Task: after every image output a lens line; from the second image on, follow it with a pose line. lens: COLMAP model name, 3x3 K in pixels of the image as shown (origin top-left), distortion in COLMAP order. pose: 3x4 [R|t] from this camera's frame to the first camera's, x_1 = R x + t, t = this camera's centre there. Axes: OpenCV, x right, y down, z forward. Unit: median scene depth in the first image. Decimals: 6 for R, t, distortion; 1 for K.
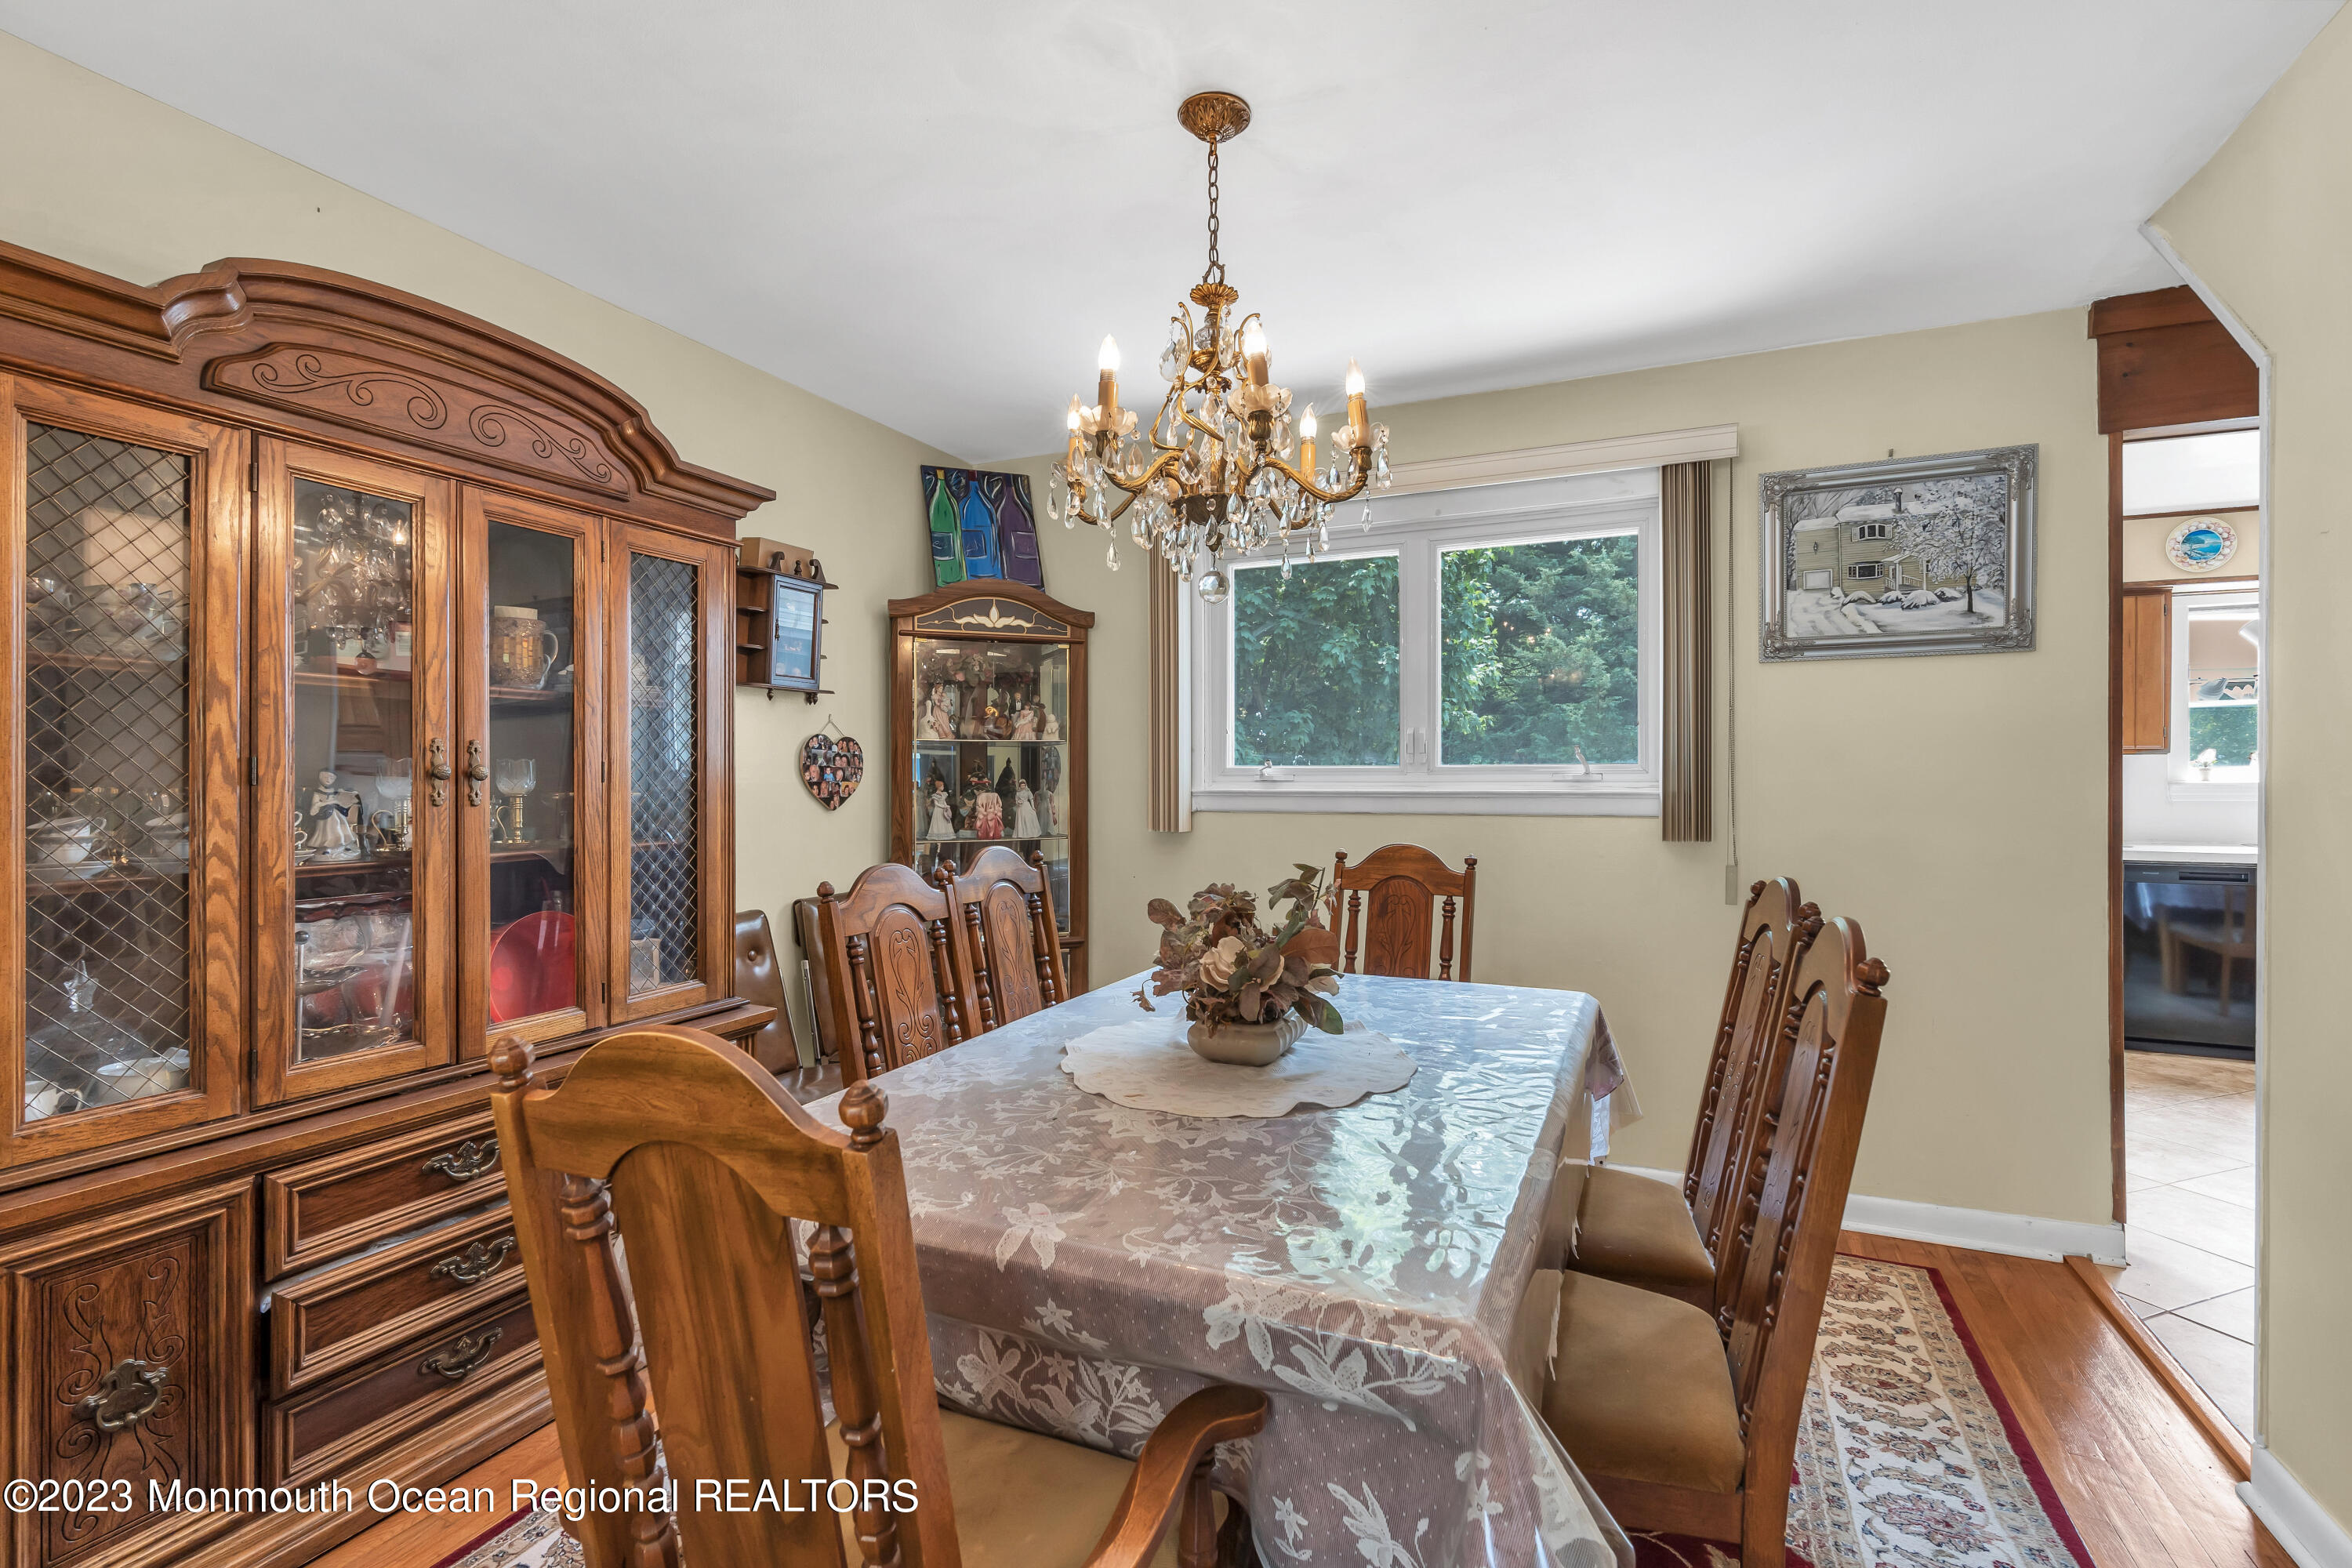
lens RADIAL K [[1061.3, 0, 1183.9], [0, 1061.3, 778.3], [0, 0, 1]] dist [-0.000361, 0.003361]
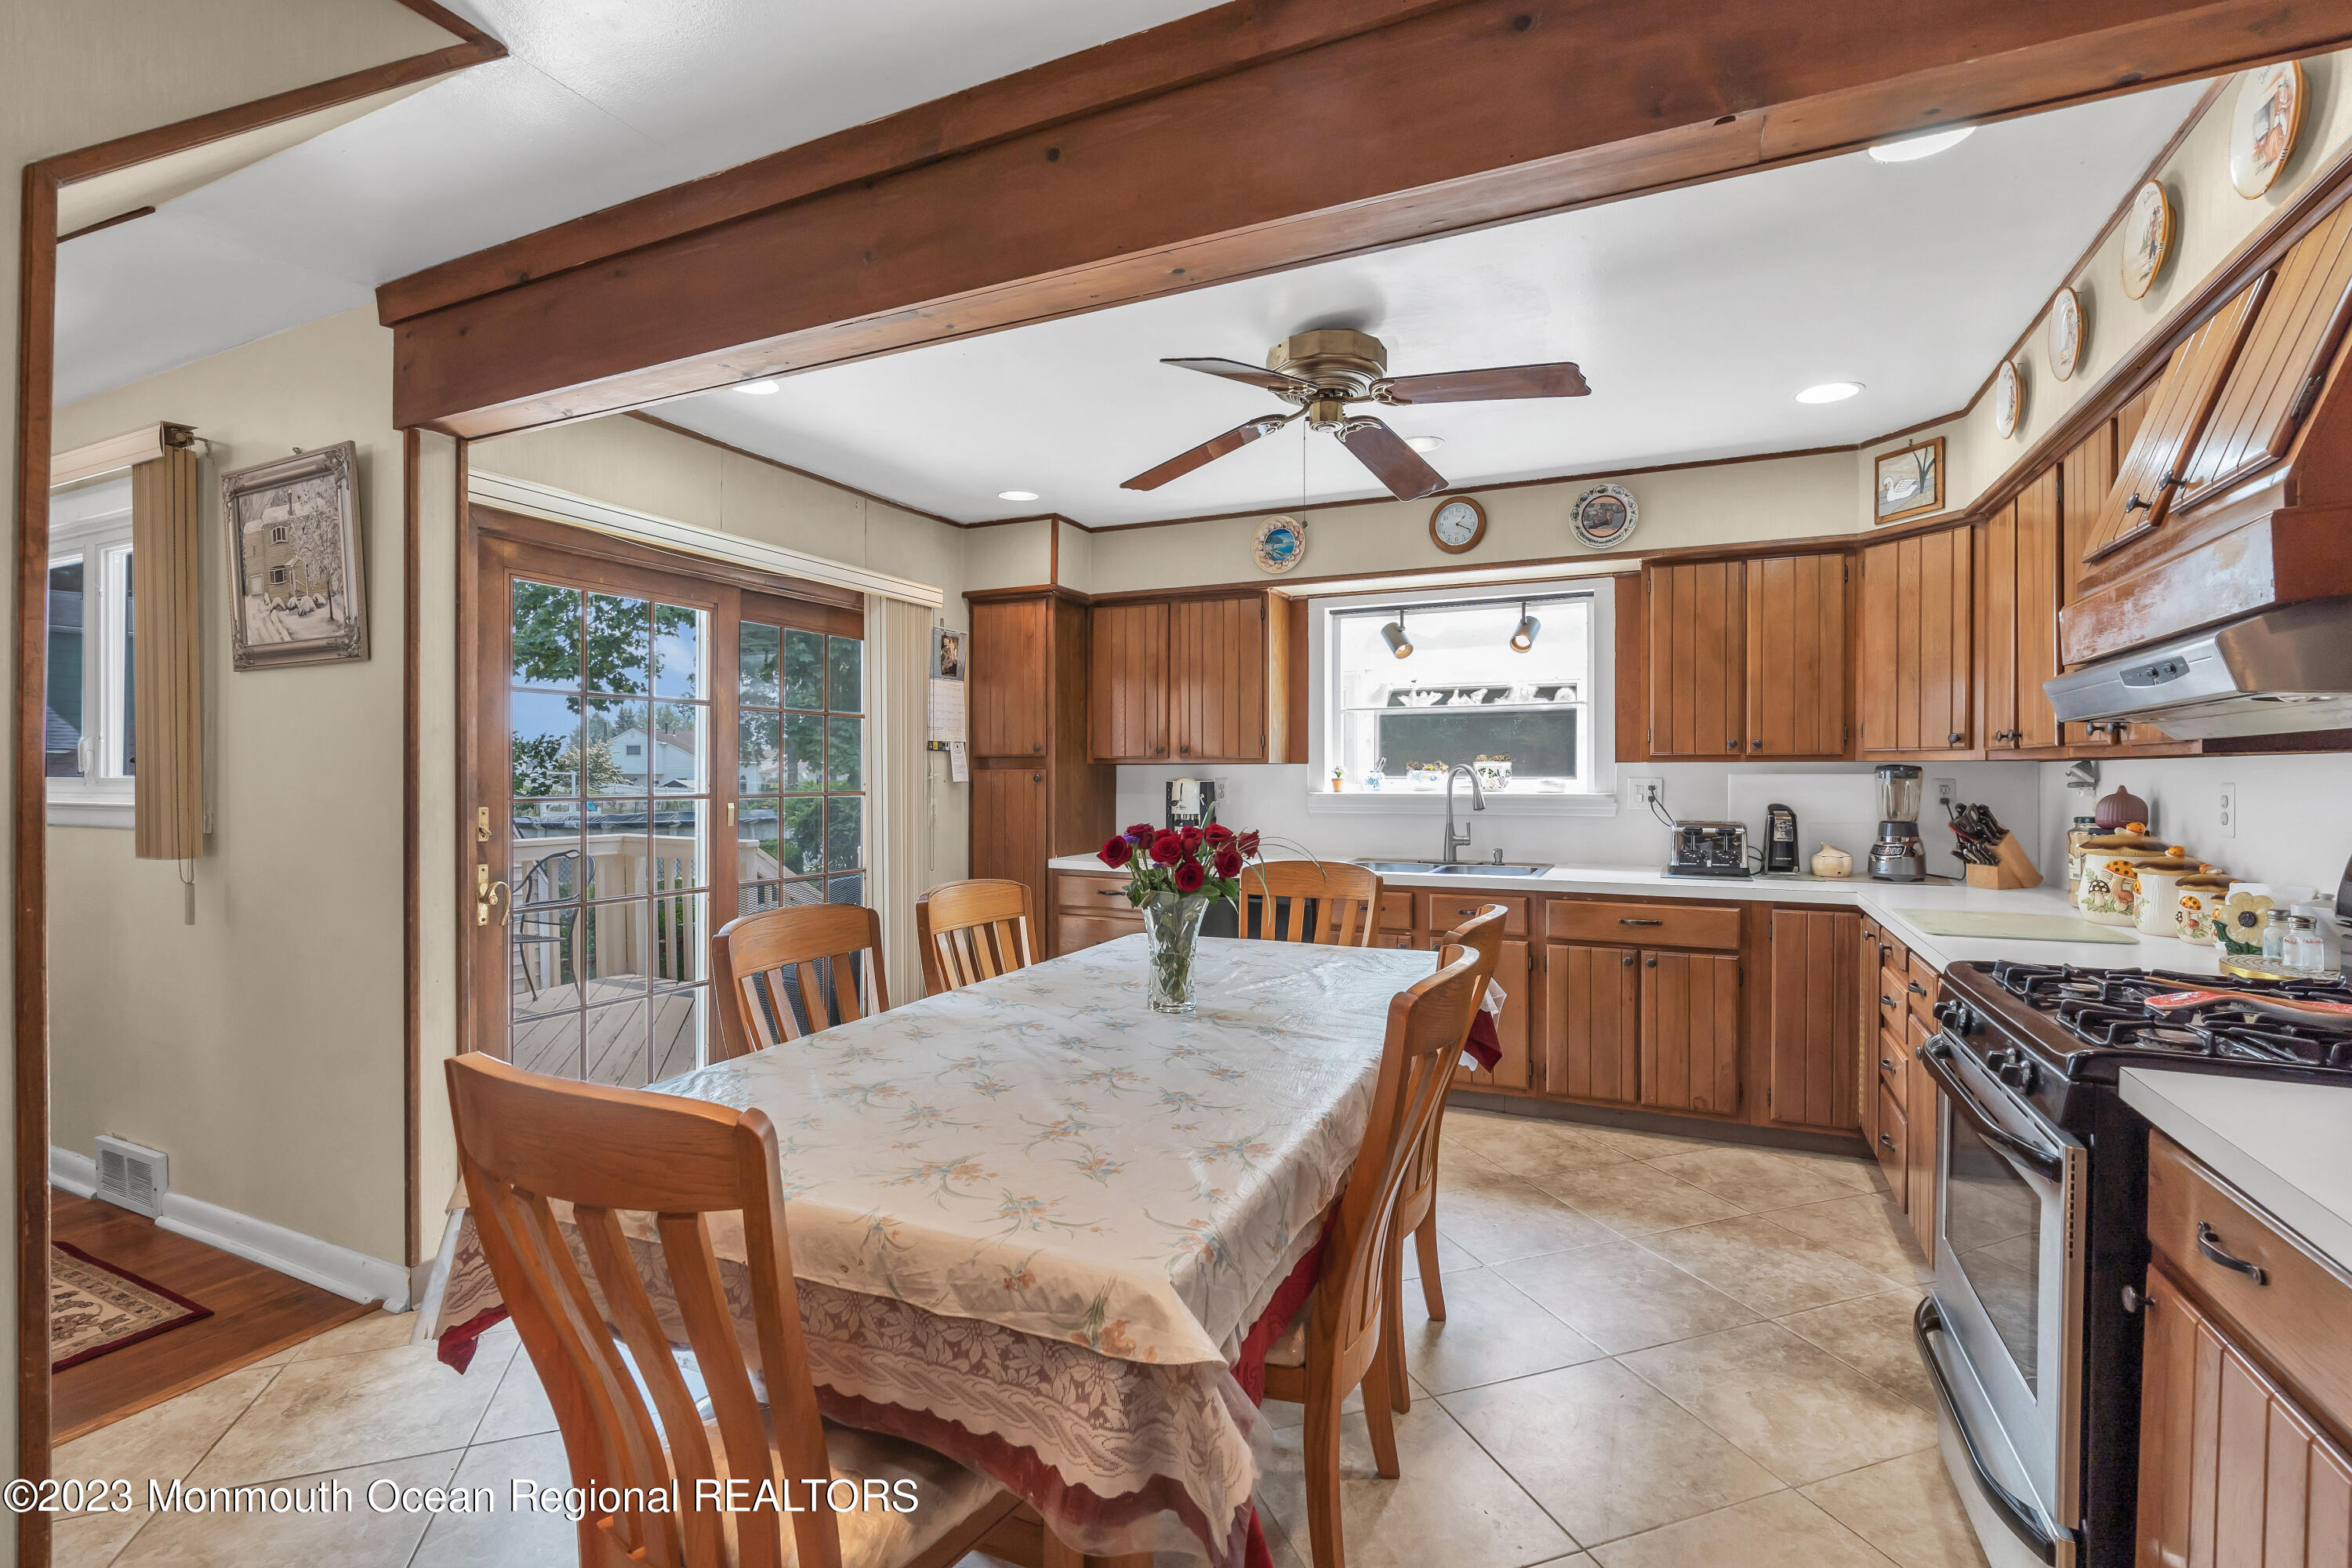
lens RADIAL K [[1061.3, 0, 1176.7], [0, 1061.3, 796.1], [0, 0, 1]] dist [-0.000361, 0.003361]
pose [[0.999712, -0.004139, -0.023644, 1.474881], [0.004368, 0.999944, 0.009644, -0.003718], [0.023602, -0.009744, 0.999674, 0.064848]]
